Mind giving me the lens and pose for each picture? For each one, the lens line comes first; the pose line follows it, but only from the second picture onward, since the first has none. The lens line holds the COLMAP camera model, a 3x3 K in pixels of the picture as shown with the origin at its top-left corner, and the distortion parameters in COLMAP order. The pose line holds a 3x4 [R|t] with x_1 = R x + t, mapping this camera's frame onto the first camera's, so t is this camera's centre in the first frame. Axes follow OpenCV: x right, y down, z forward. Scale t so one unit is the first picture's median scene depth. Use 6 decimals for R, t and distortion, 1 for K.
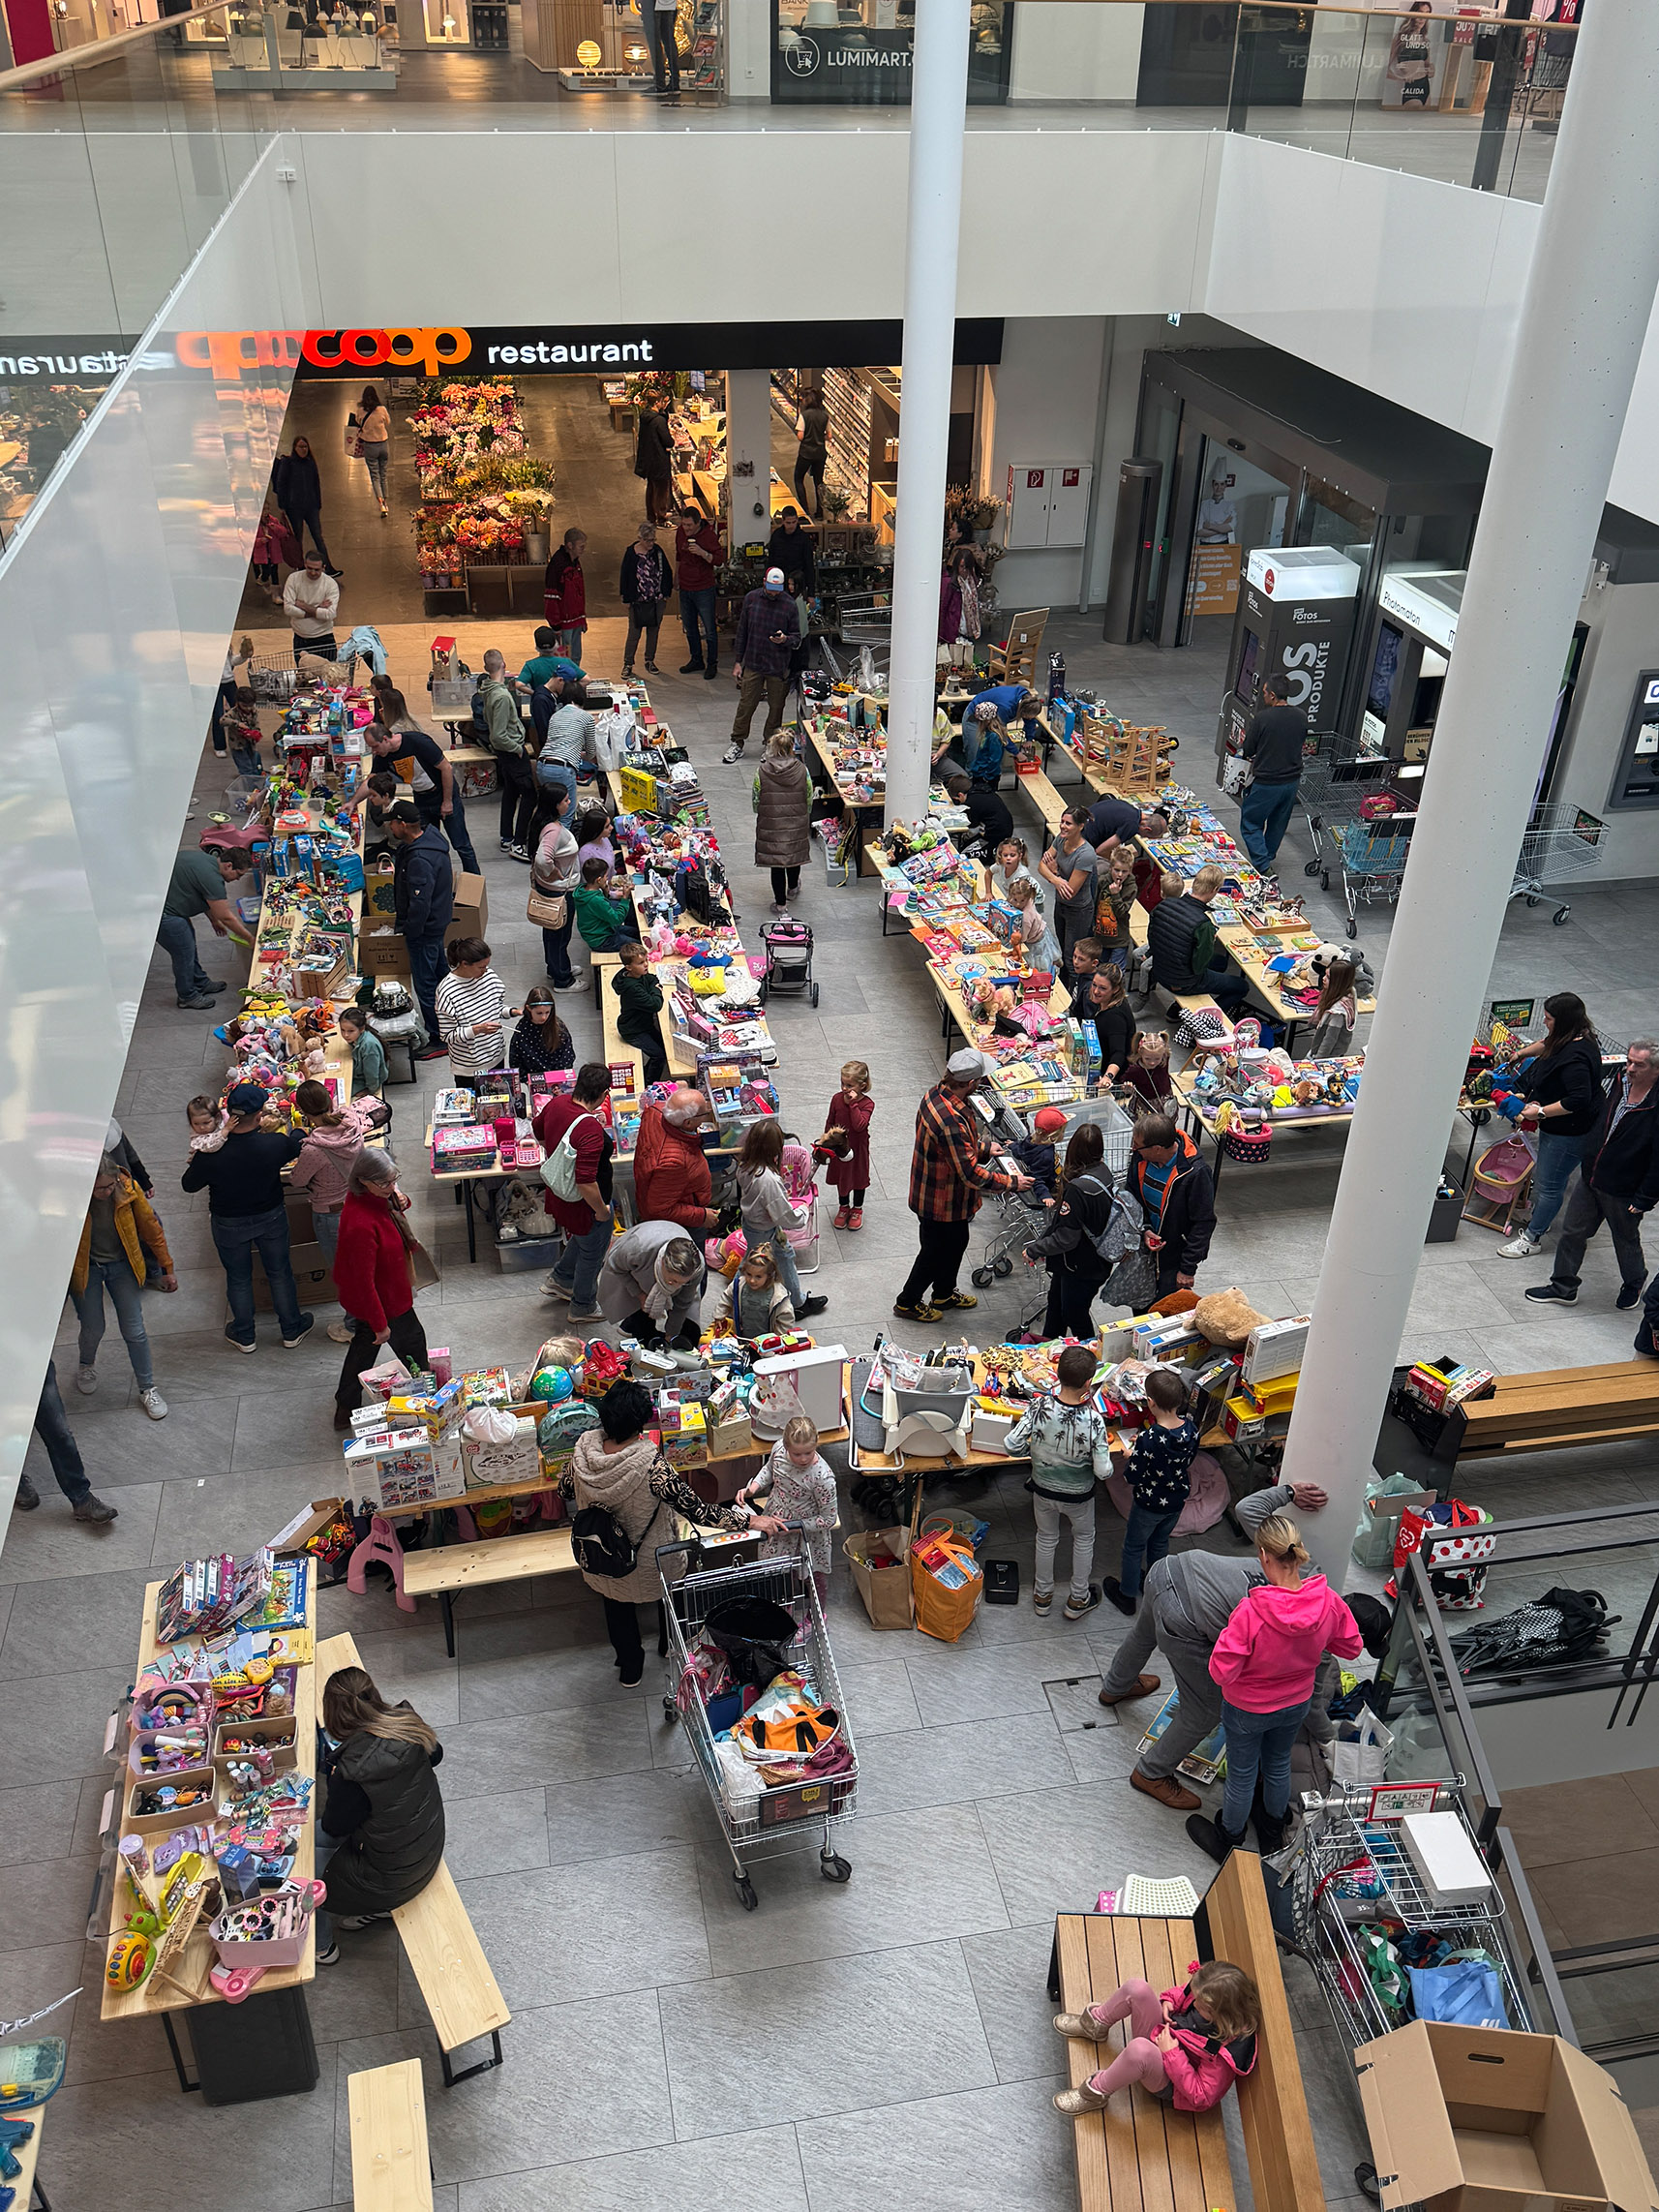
lens RADIAL K [[1825.9, 0, 829.5], [0, 1825.9, 1106.0], [0, 0, 1]] dist [0.195127, -0.432288]
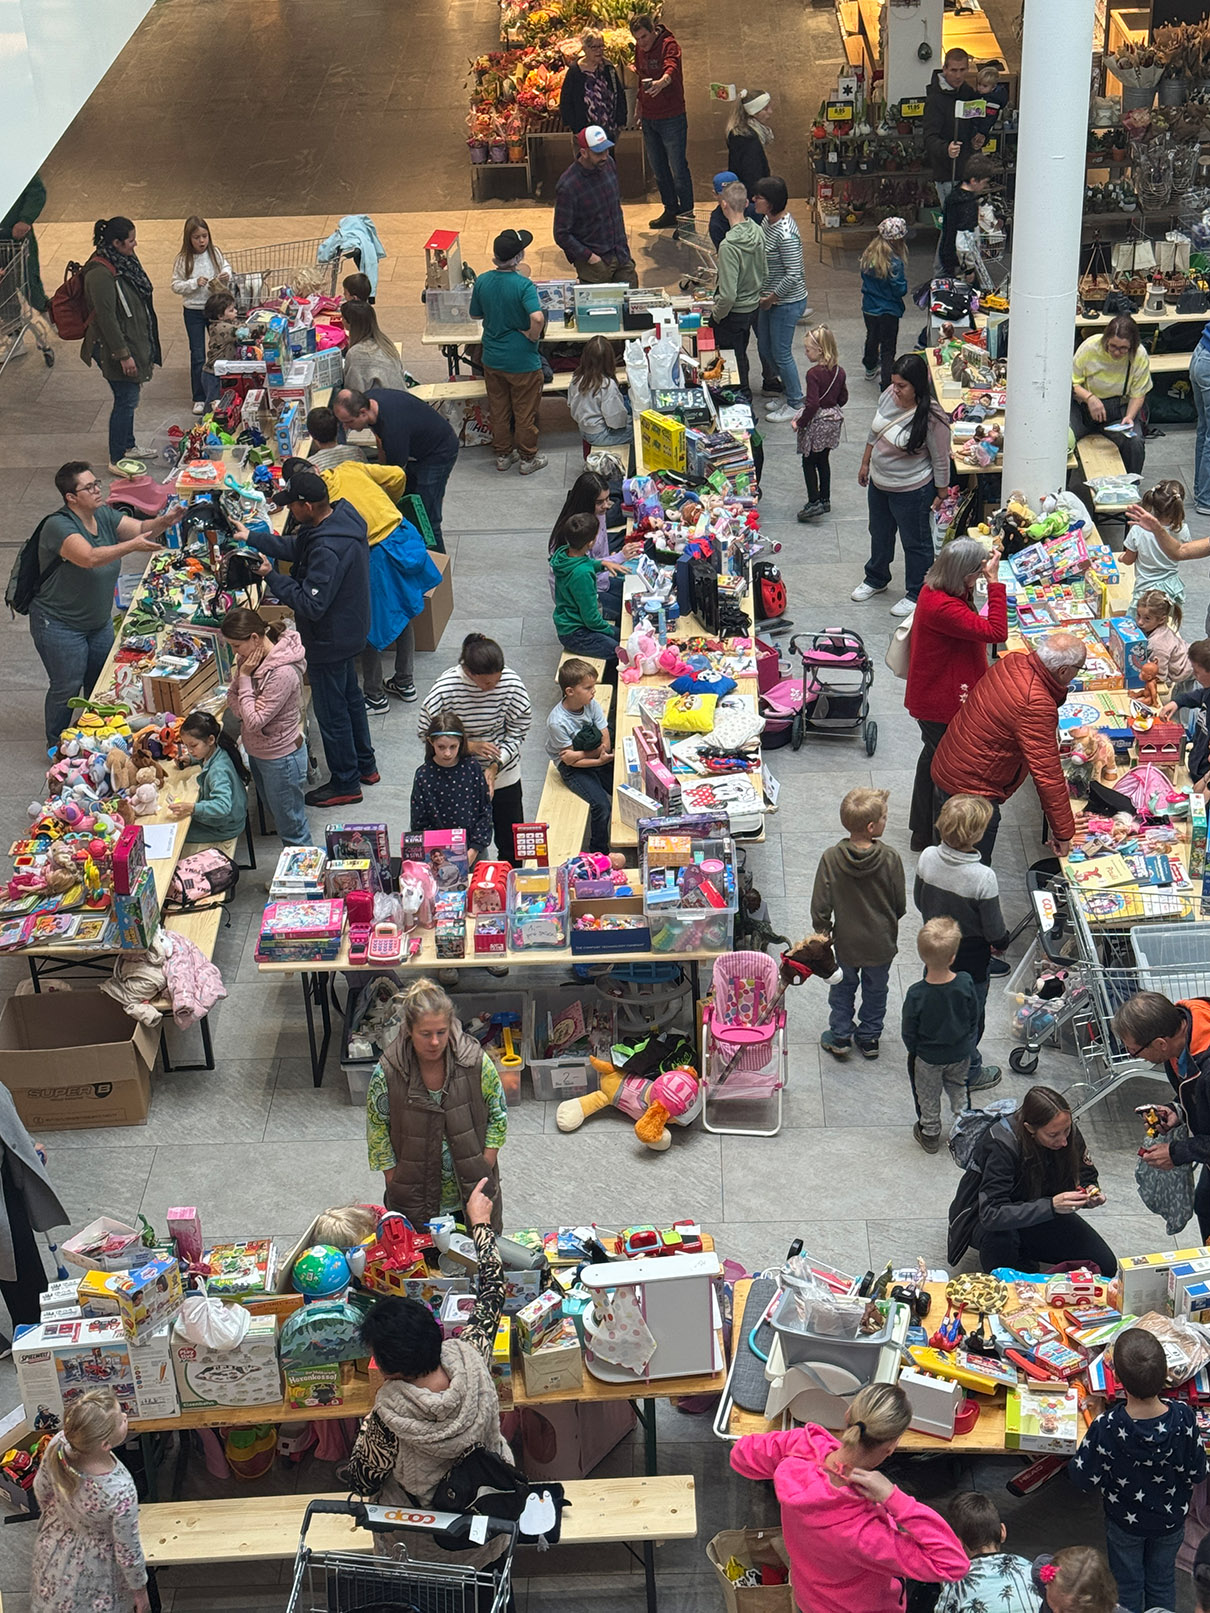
lens RADIAL K [[2537.5, 0, 605.0], [0, 2537.5, 806.5], [0, 0, 1]] dist [0.144256, 0.051656]
pose [[0.978889, 0.053902, -0.197157, 0.102634], [-0.058664, 0.998108, -0.018389, -0.012852], [0.195793, 0.029567, 0.980199, 0.028115]]
